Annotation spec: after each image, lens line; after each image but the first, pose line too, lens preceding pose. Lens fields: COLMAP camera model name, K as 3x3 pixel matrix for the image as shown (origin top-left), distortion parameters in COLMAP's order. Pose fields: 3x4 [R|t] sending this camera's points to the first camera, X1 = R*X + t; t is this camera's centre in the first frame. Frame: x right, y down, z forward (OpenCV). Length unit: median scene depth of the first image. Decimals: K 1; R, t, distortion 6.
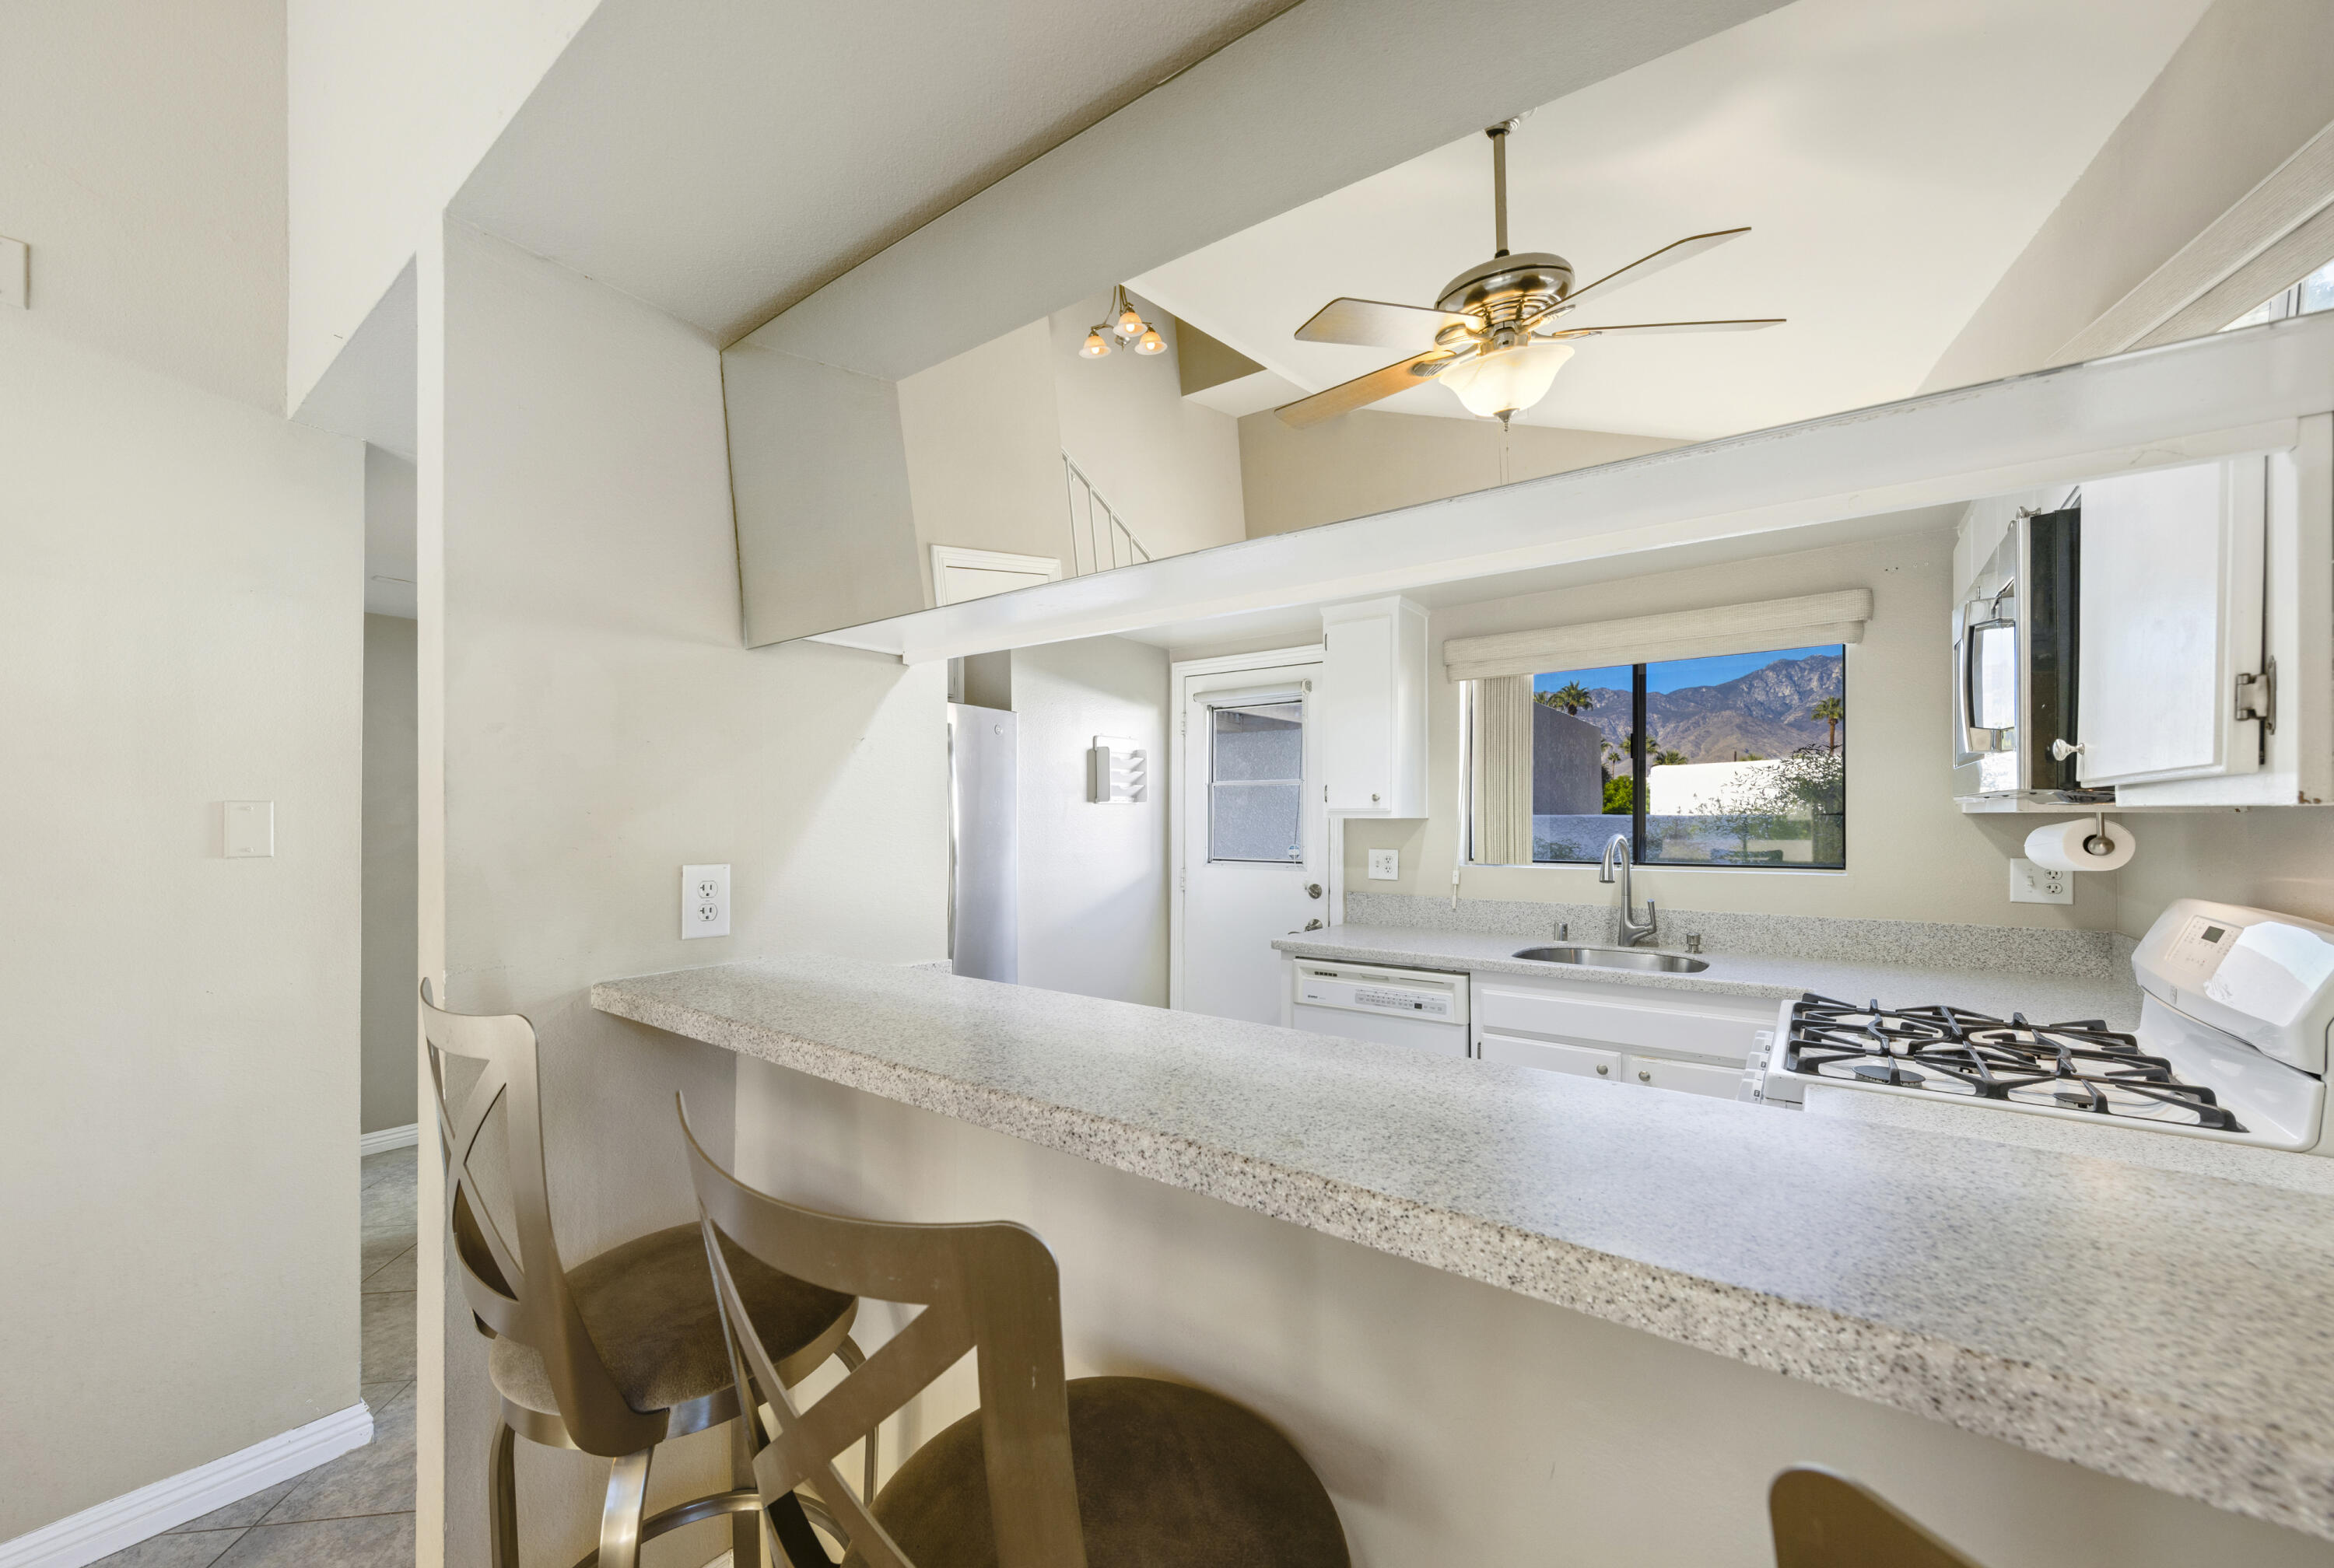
lens RADIAL K [[892.5, 0, 1146.5], [0, 892.5, 822.0], [0, 0, 1]] dist [0.001474, 0.000018]
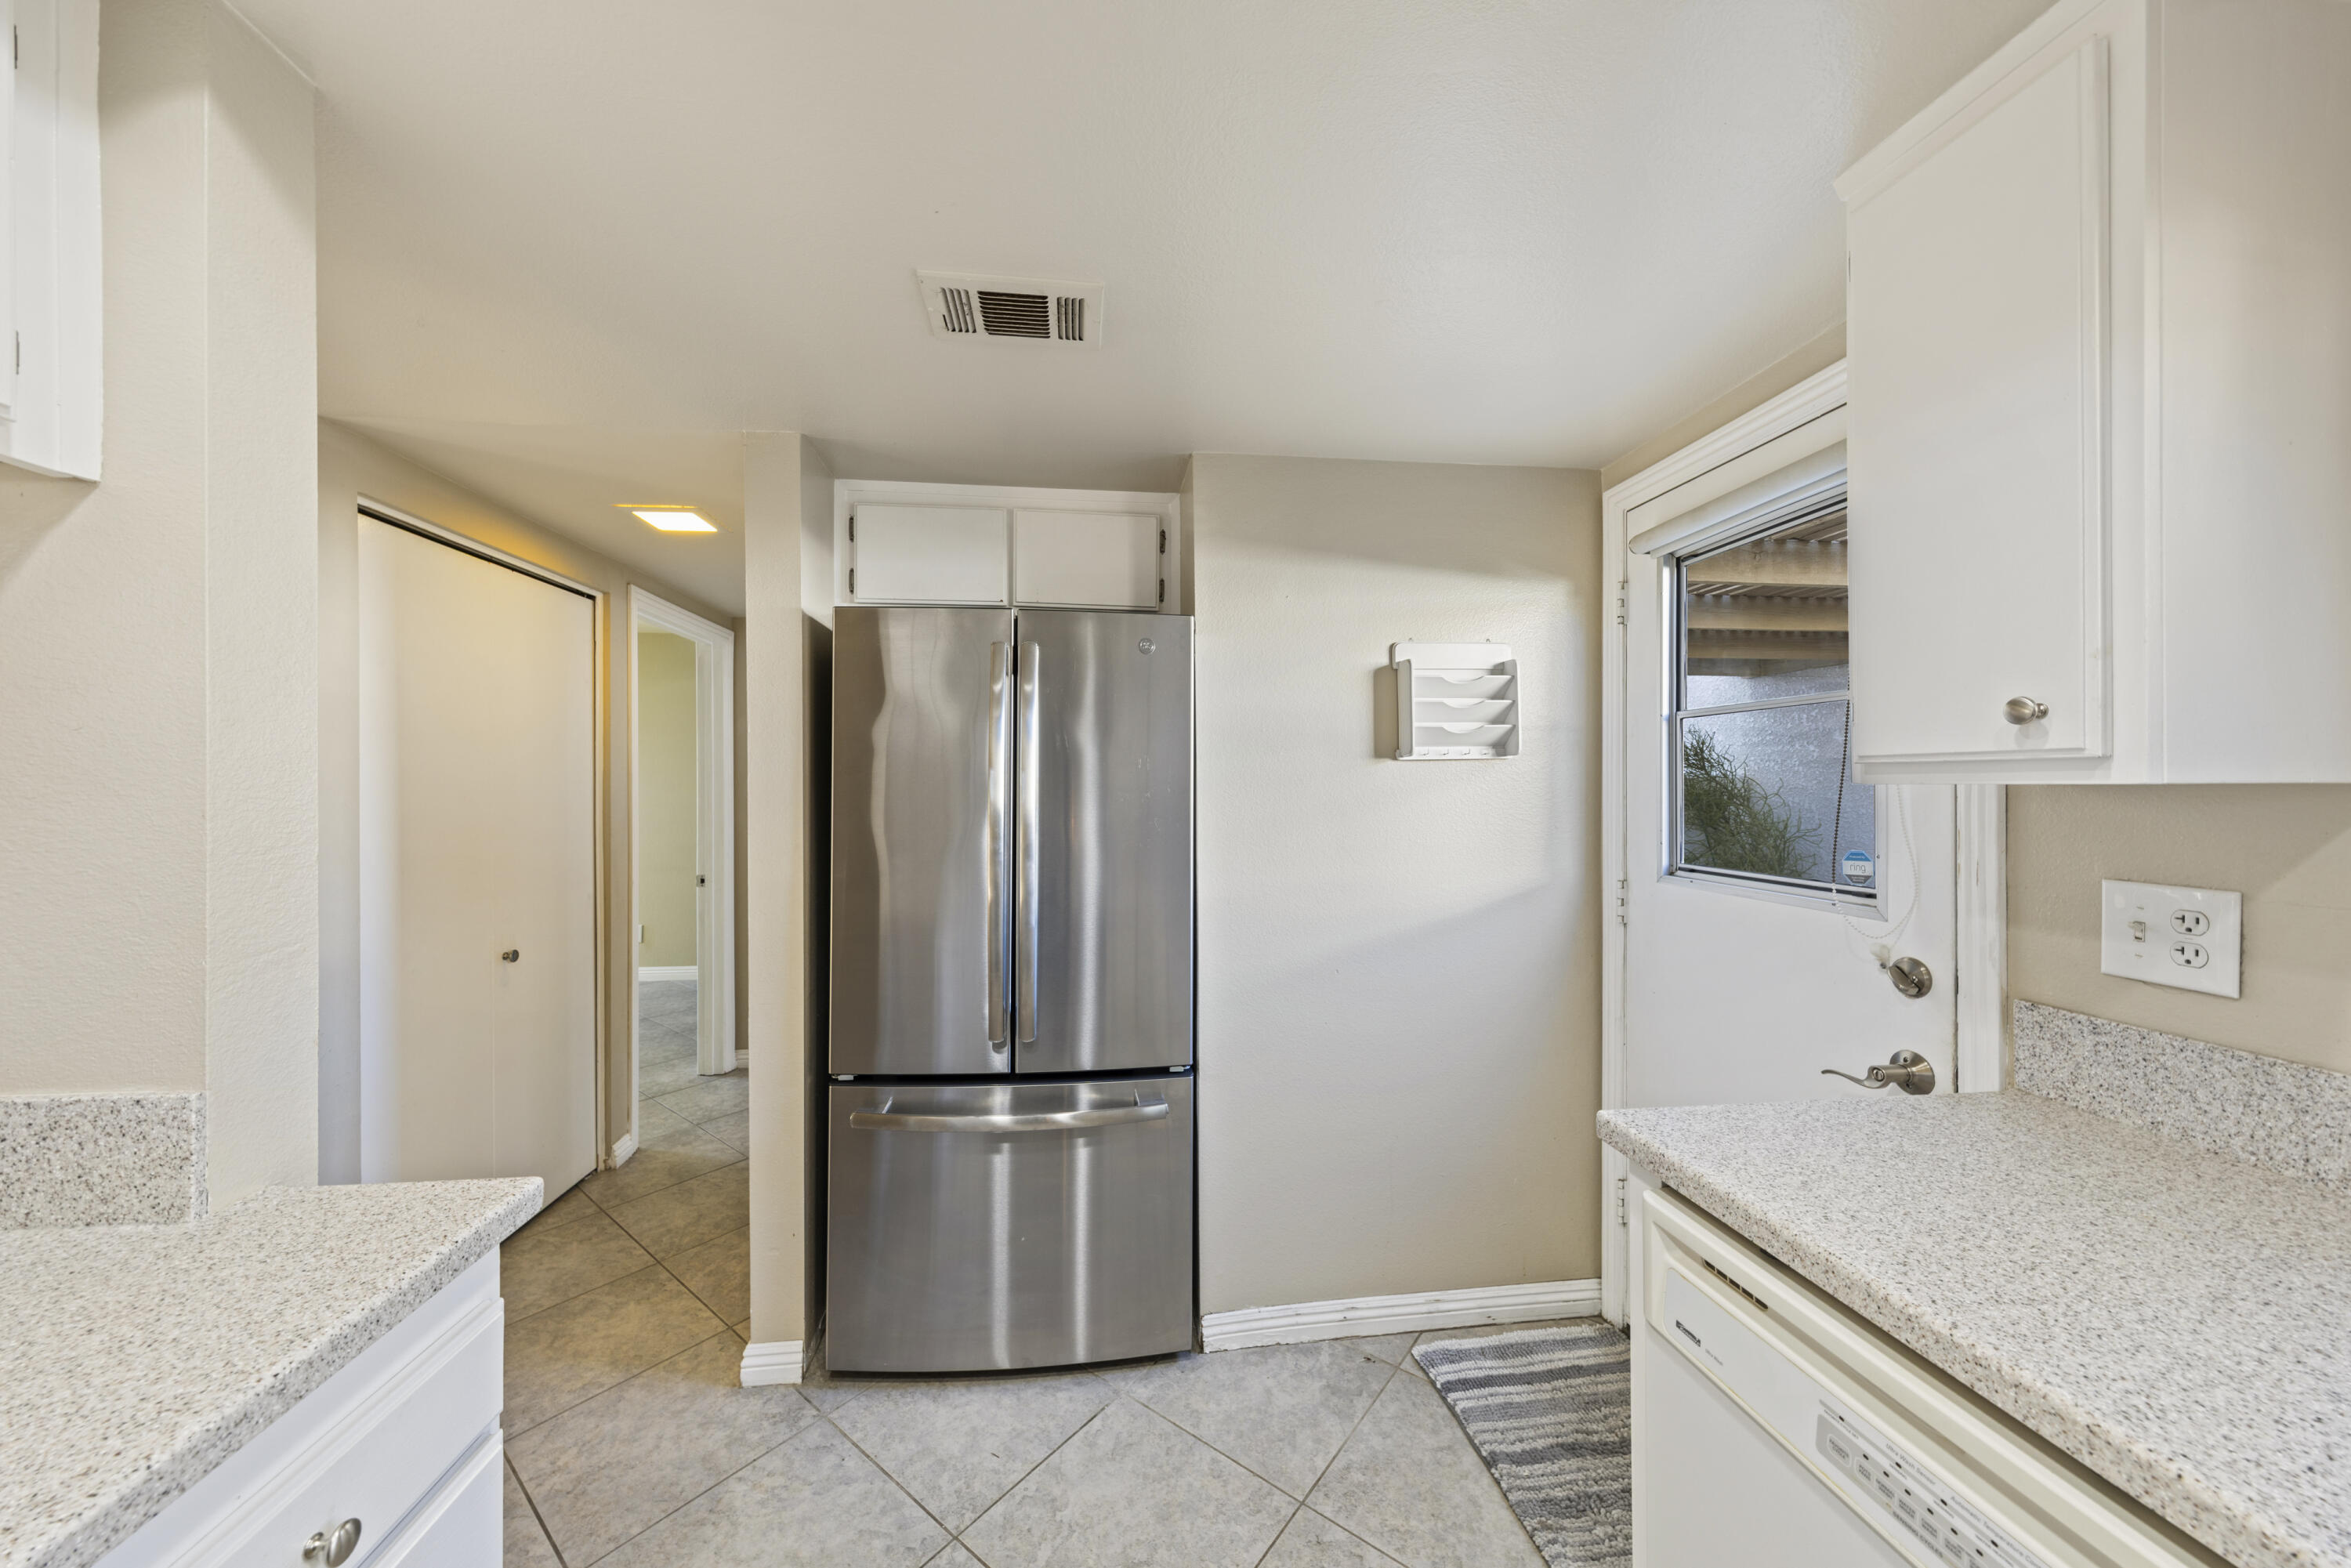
lens RADIAL K [[806.6, 0, 1164.5], [0, 806.6, 784.0], [0, 0, 1]] dist [0.001290, 0.000074]
pose [[0.688549, -0.005958, -0.725165, 0.218690], [0.003175, 0.999981, -0.005200, -0.003223], [0.725183, 0.001278, 0.688555, 0.536748]]
